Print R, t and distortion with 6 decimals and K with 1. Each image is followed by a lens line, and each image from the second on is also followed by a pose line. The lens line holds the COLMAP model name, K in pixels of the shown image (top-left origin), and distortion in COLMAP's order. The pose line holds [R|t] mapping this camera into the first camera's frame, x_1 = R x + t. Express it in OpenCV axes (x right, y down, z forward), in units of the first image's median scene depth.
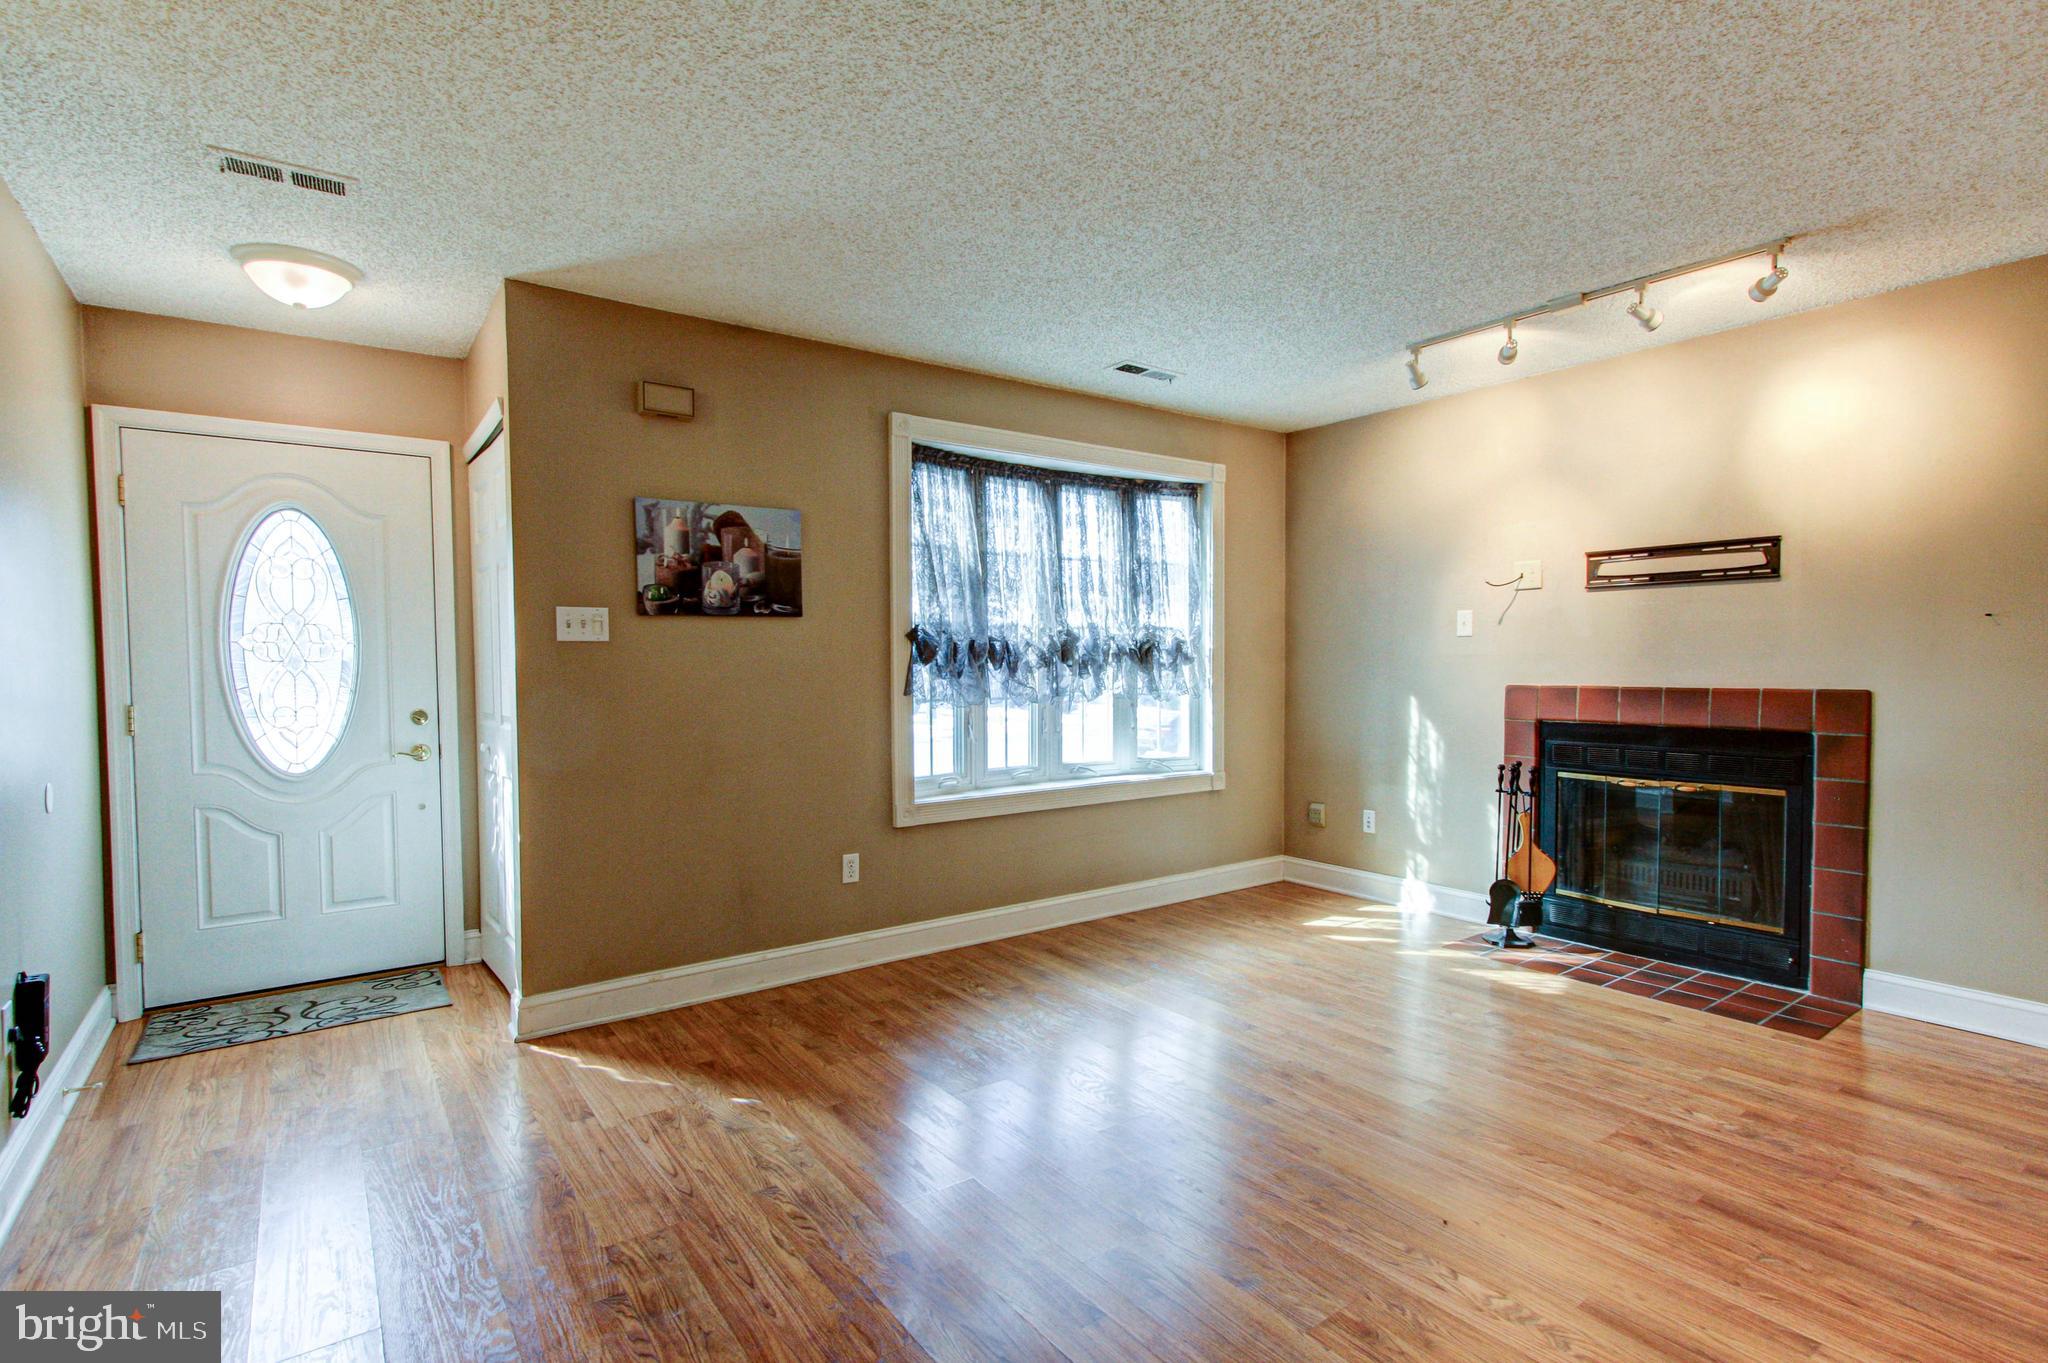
lens RADIAL K [[986.8, 0, 1021.8], [0, 986.8, 695.1], [0, 0, 1]] dist [0.000220, 0.002085]
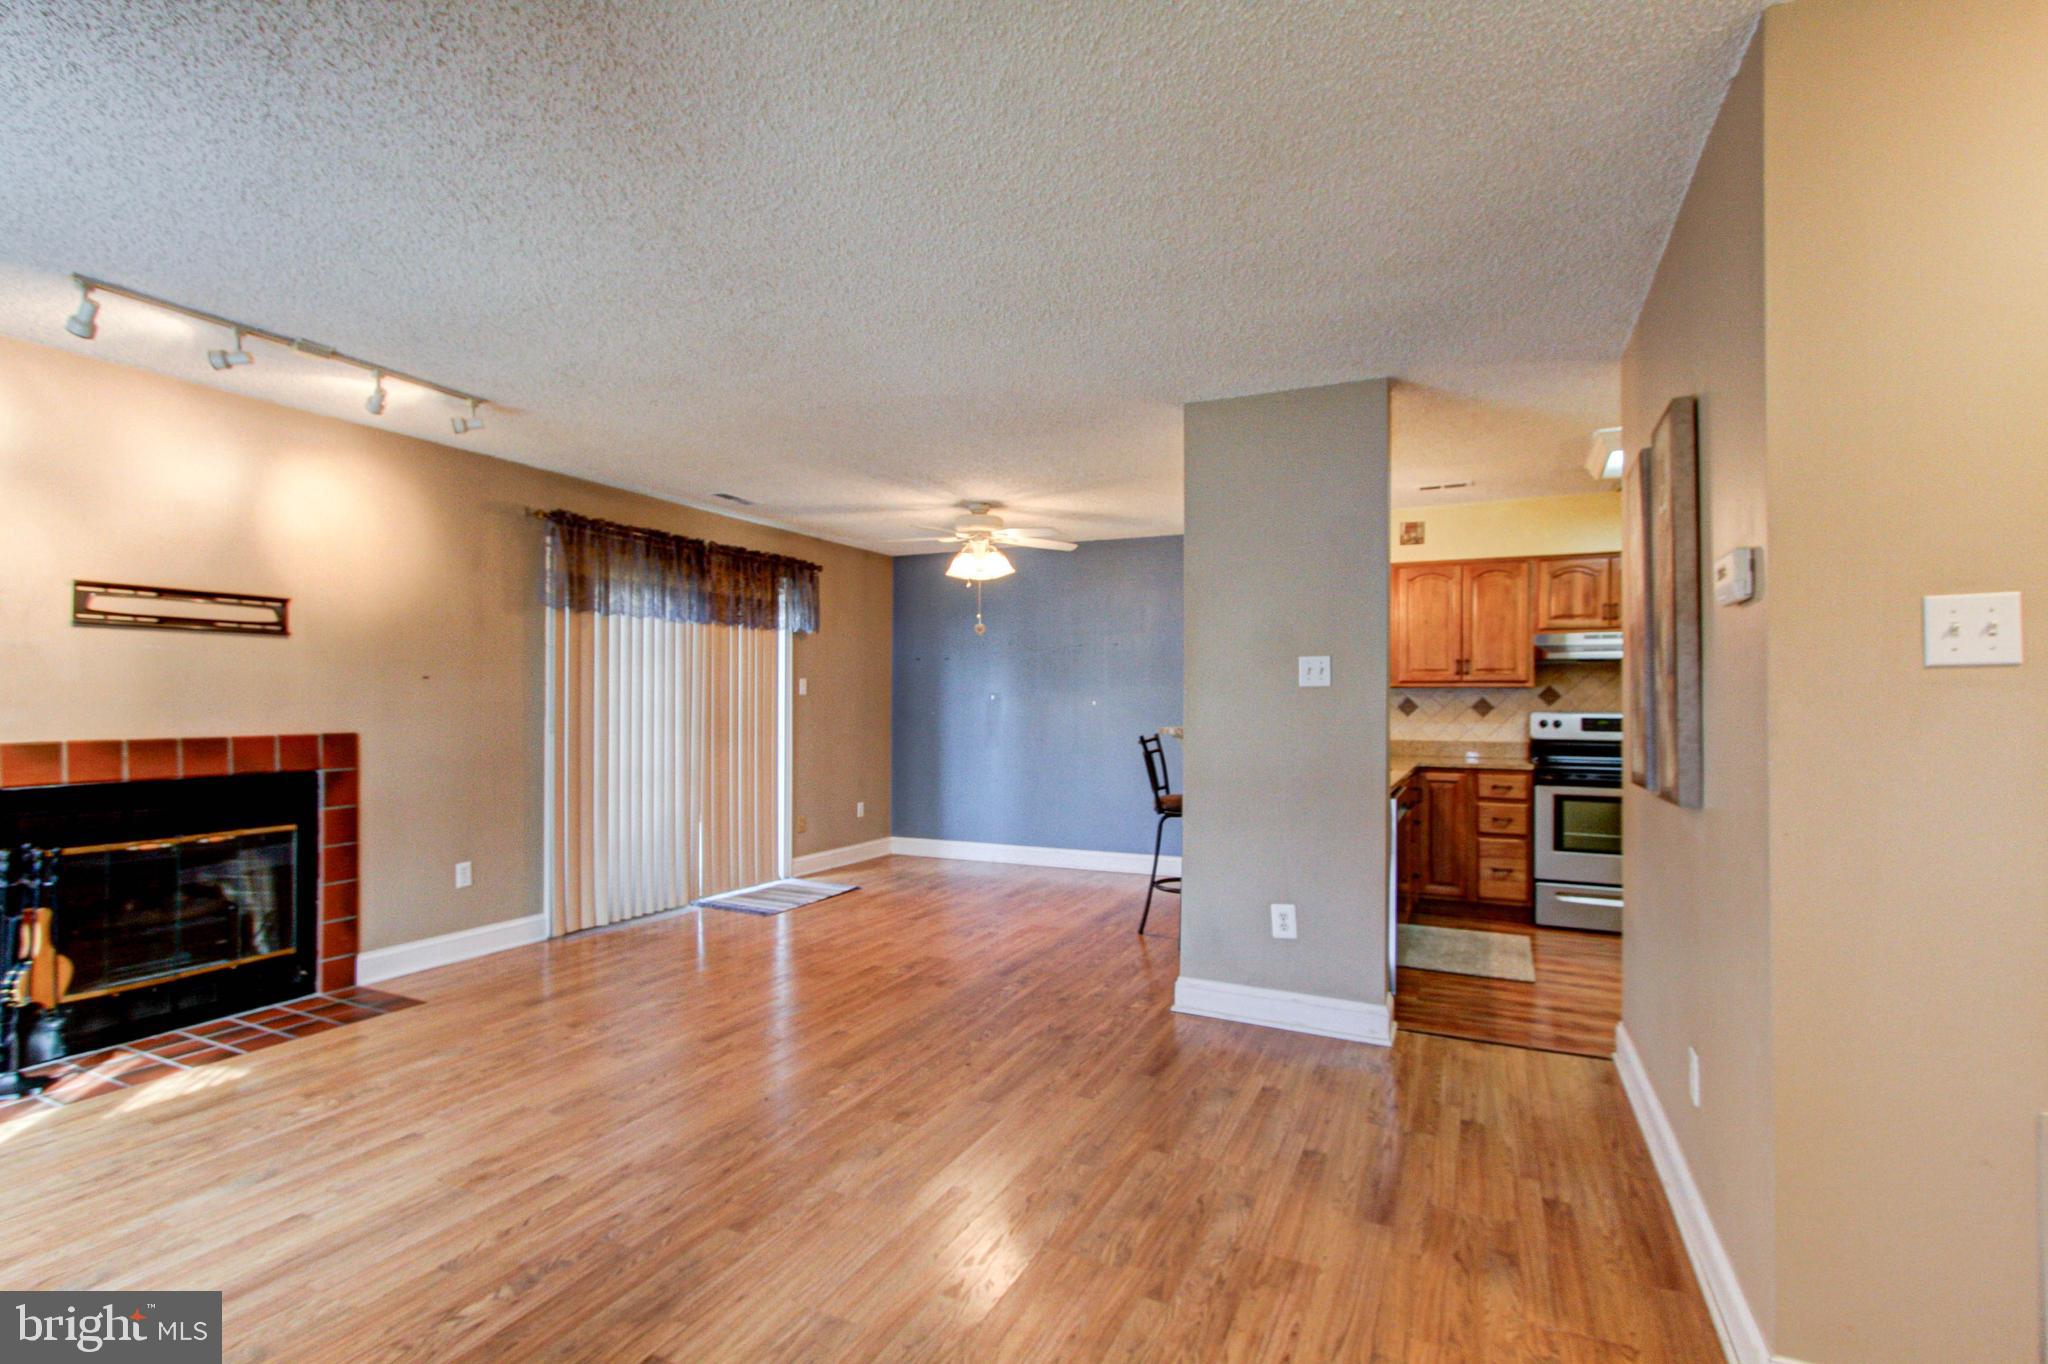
lens RADIAL K [[963.4, 0, 1020.1], [0, 963.4, 695.3], [0, 0, 1]] dist [0.001824, 0.001240]
pose [[-0.470705, 0.012500, 0.882202, -0.615499], [0.032018, 0.999483, 0.002922, -0.028824], [-0.881709, 0.029621, -0.470862, 0.818241]]
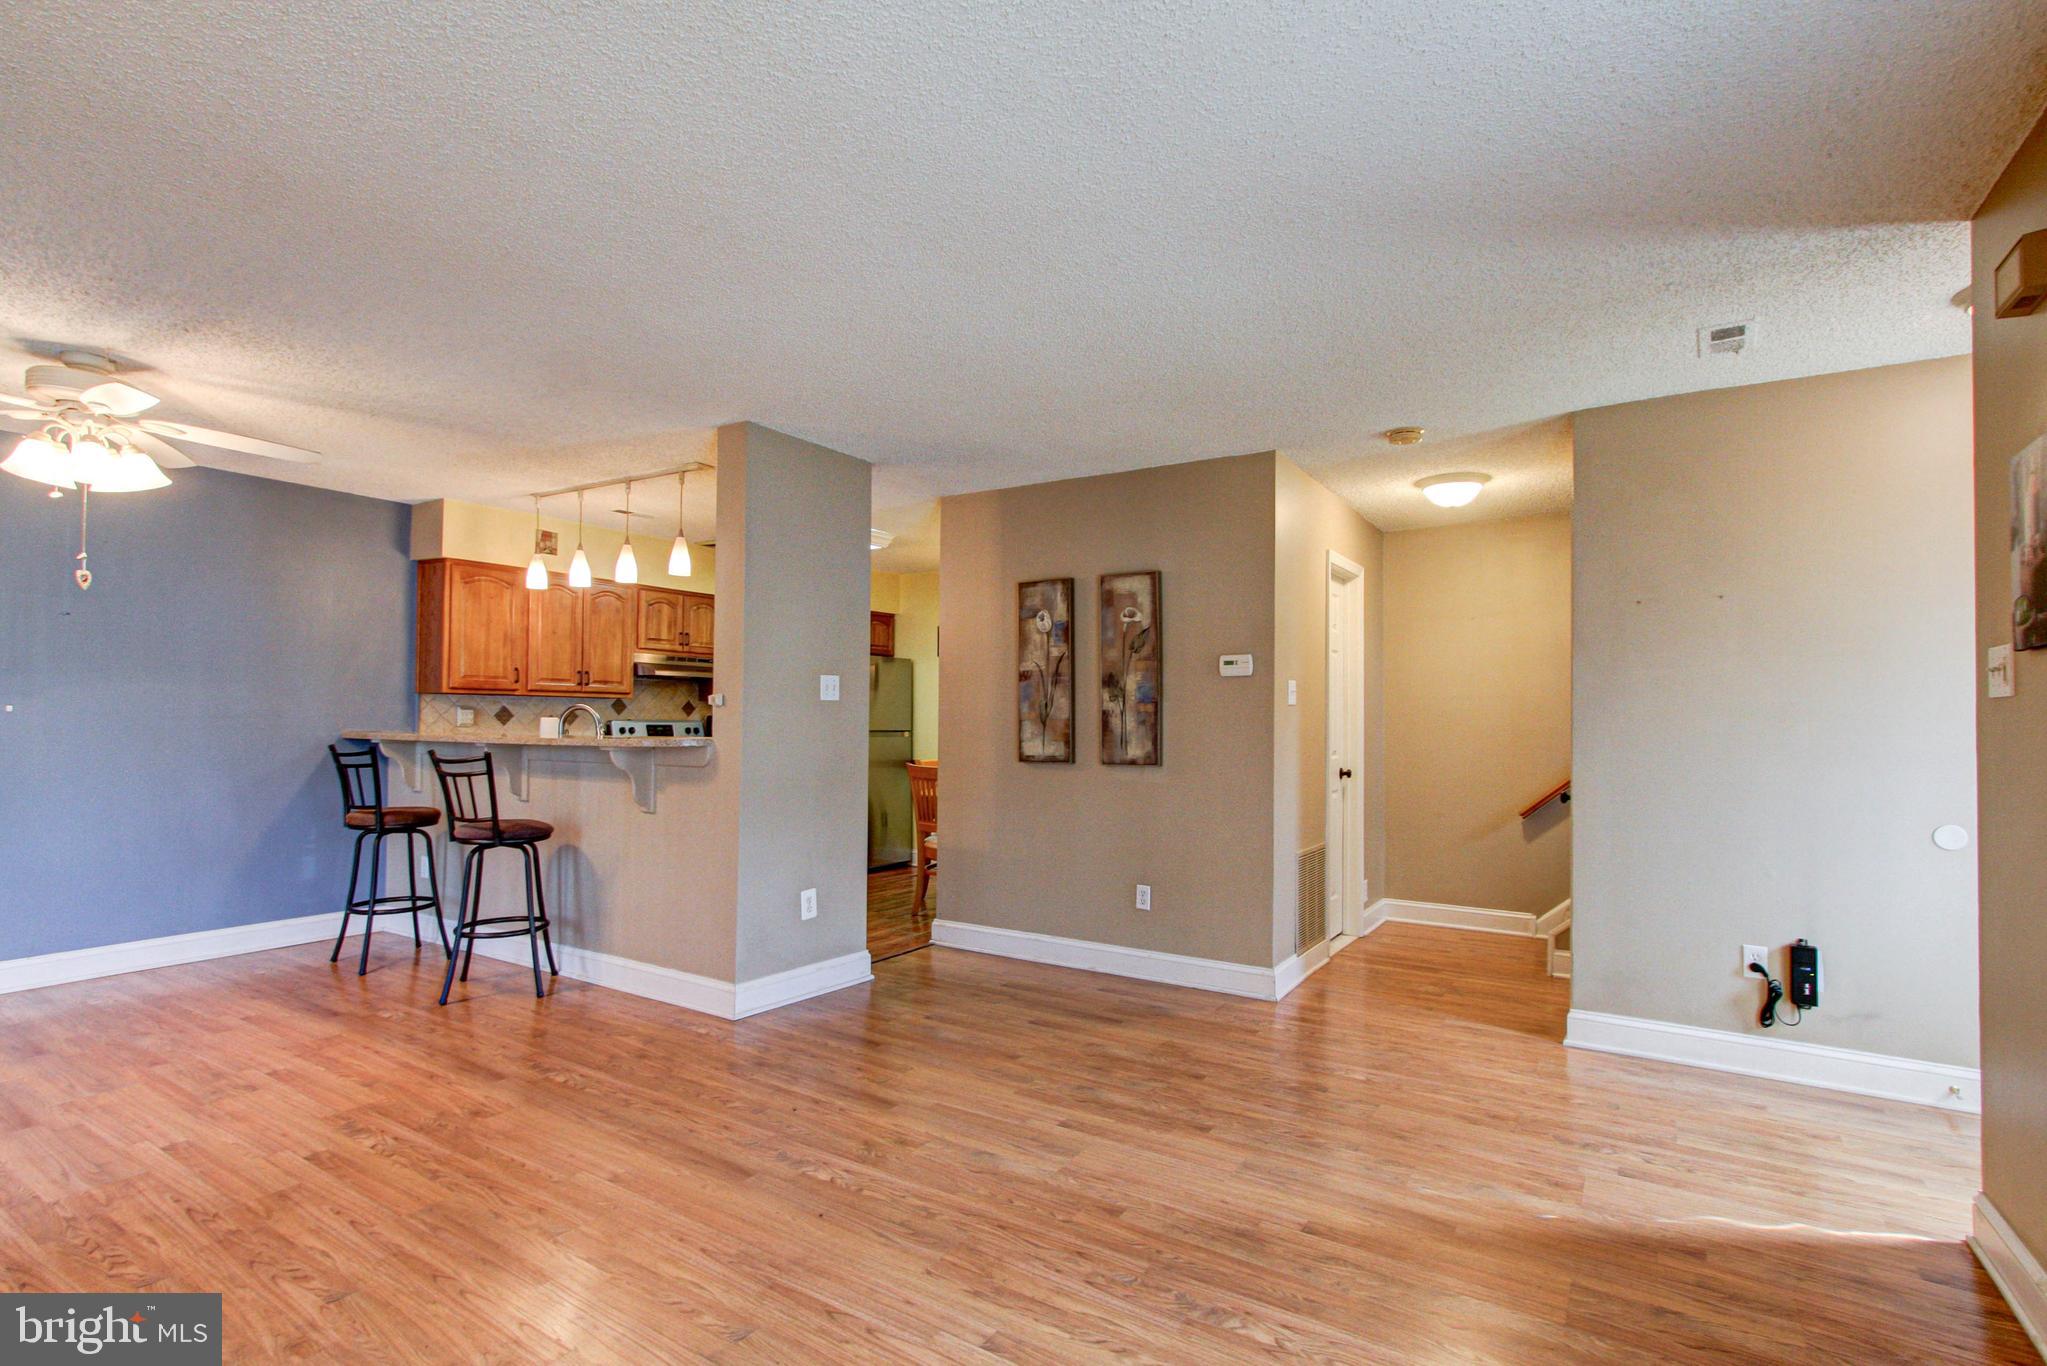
lens RADIAL K [[972.7, 0, 1024.5], [0, 972.7, 678.3], [0, 0, 1]] dist [0.003964, 0.001849]
pose [[-0.932258, -0.015257, -0.361474, 0.388712], [-0.014798, 0.999882, -0.004039, -0.053009], [0.361493, 0.001583, -0.932374, 1.324448]]
